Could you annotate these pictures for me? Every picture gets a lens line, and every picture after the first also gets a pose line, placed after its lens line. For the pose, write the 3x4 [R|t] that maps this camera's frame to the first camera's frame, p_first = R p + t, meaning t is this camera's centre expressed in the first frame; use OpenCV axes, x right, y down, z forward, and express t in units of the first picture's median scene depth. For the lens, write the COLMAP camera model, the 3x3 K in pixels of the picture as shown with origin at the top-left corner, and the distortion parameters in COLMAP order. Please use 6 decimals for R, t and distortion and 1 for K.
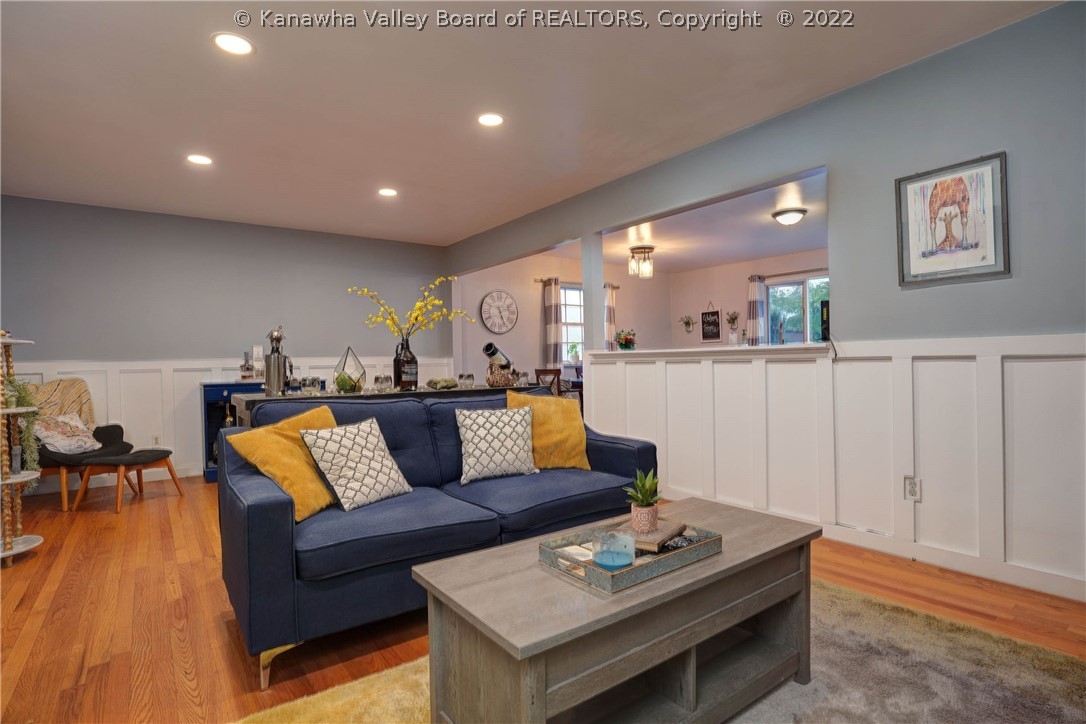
lens RADIAL K [[546.5, 0, 543.3], [0, 546.5, 369.9], [0, 0, 1]] dist [-0.022230, 0.000769]
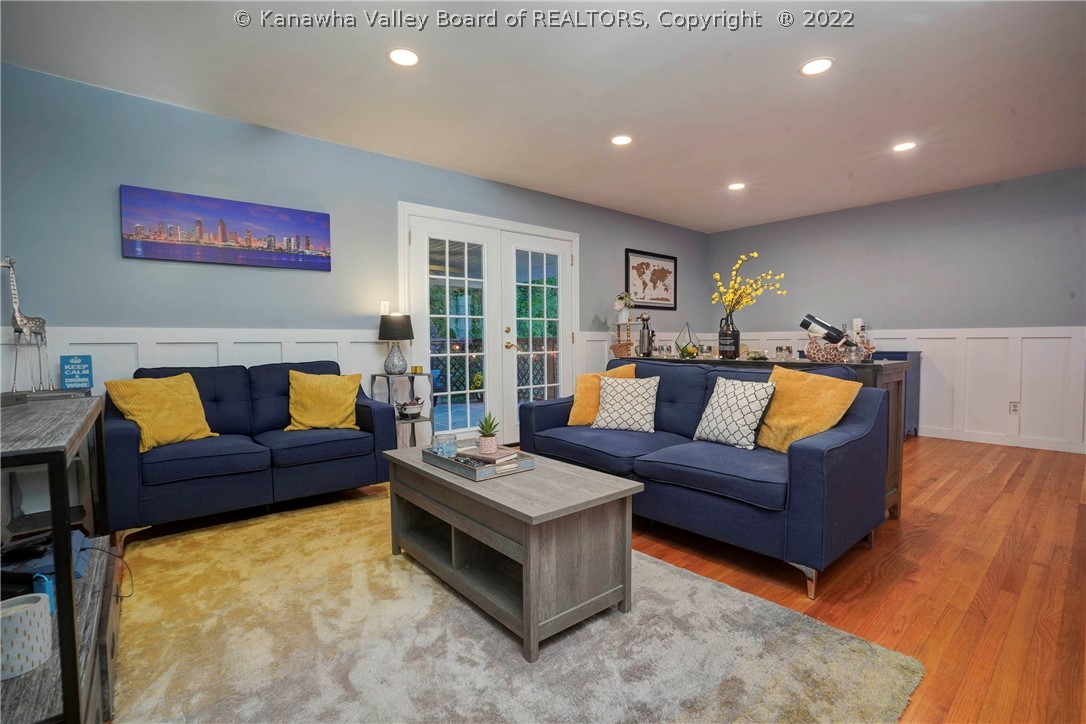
lens RADIAL K [[498.0, 0, 543.0], [0, 498.0, 362.0], [0, 0, 1]] dist [-0.087977, -0.000010]
pose [[0.062649, 0.065185, -0.995905, 0.775861], [0.000090, 0.997864, 0.065319, -0.024844], [0.998036, -0.004182, 0.062509, 0.539778]]
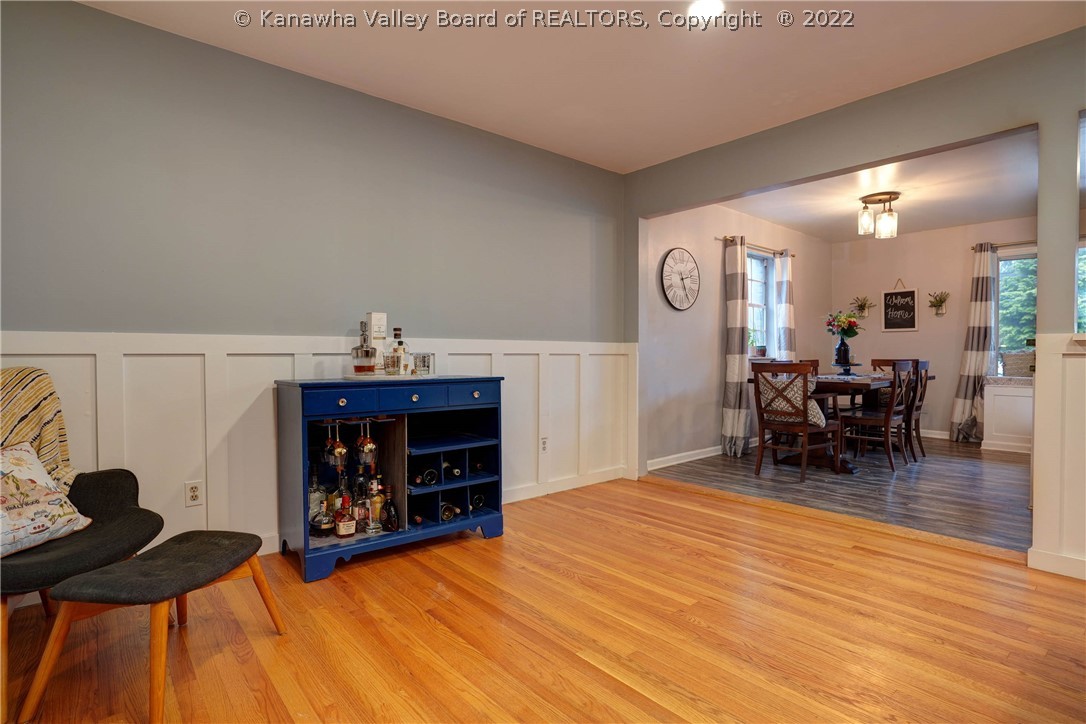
lens RADIAL K [[537.6, 0, 543.0], [0, 537.6, 362.0], [0, 0, 1]] dist [-0.001103, -0.000769]
pose [[0.996858, 0.019037, 0.076882, -0.309718], [-0.019171, 0.999816, 0.001005, 0.001677], [-0.076848, -0.002476, 0.997040, 0.338369]]
